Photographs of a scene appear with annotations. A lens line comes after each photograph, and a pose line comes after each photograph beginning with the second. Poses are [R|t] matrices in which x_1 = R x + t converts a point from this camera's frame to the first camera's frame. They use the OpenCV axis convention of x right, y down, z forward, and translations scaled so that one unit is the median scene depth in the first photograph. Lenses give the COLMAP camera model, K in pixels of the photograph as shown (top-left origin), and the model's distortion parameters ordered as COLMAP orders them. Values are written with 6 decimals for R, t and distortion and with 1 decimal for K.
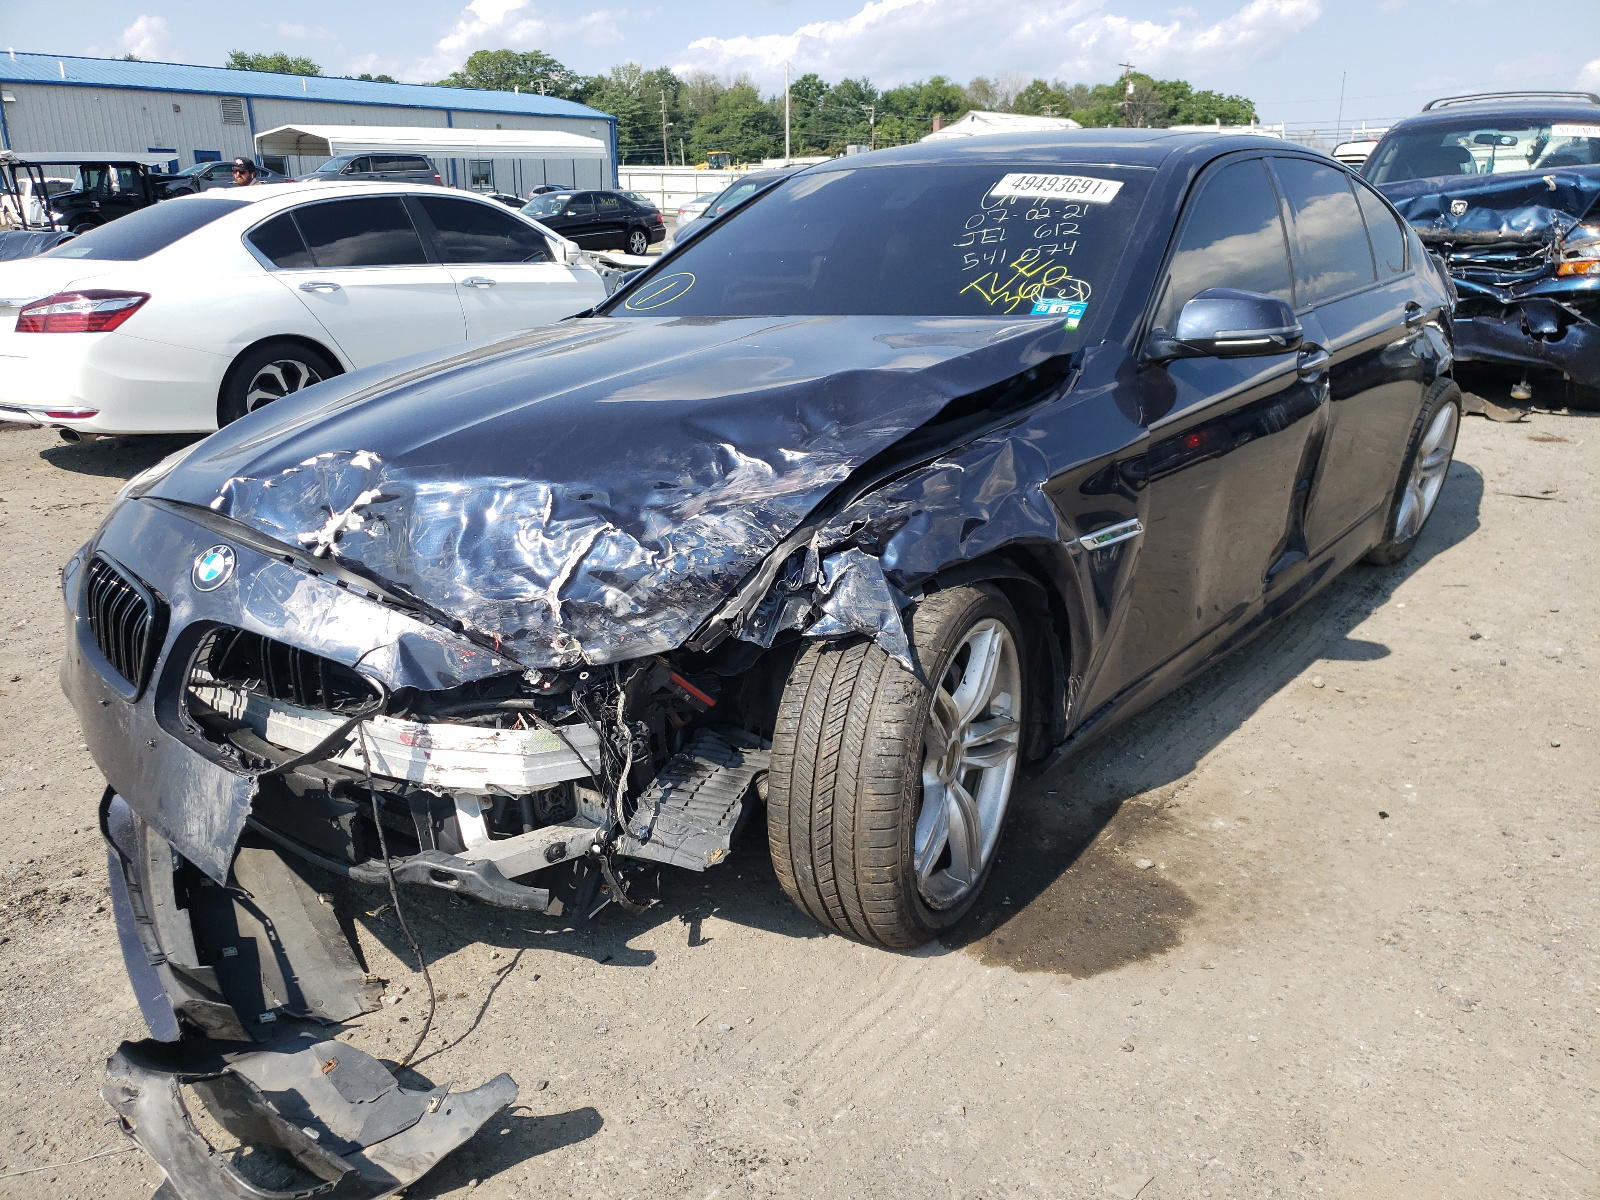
lens RADIAL K [[1261.3, 0, 719.0], [0, 1261.3, 599.3], [0, 0, 1]] dist [0.034086, -0.006153]
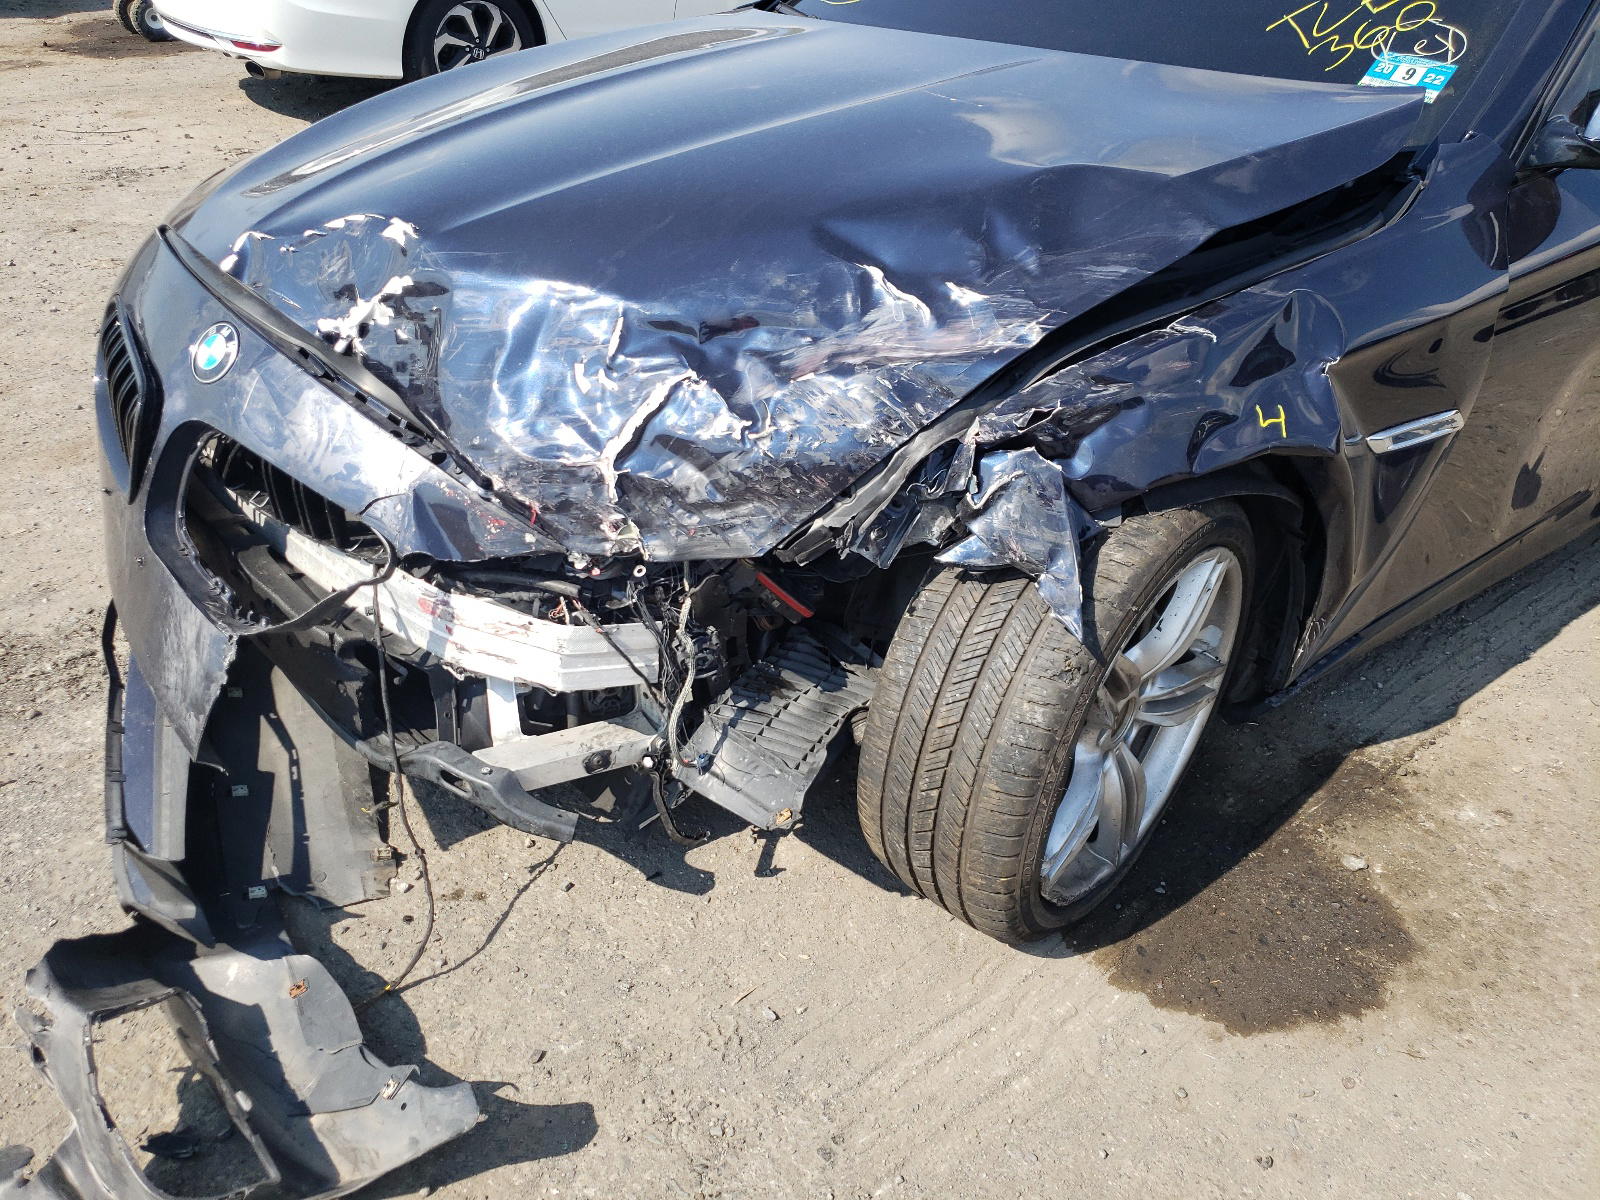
lens RADIAL K [[1261.3, 0, 719.0], [0, 1261.3, 599.3], [0, 0, 1]] dist [0.034086, -0.006153]
pose [[0.981307, 0.139477, -0.132598, 0.041537], [-0.102689, 0.962217, 0.252179, -0.115275], [0.162761, -0.233849, 0.958553, 0.265289]]
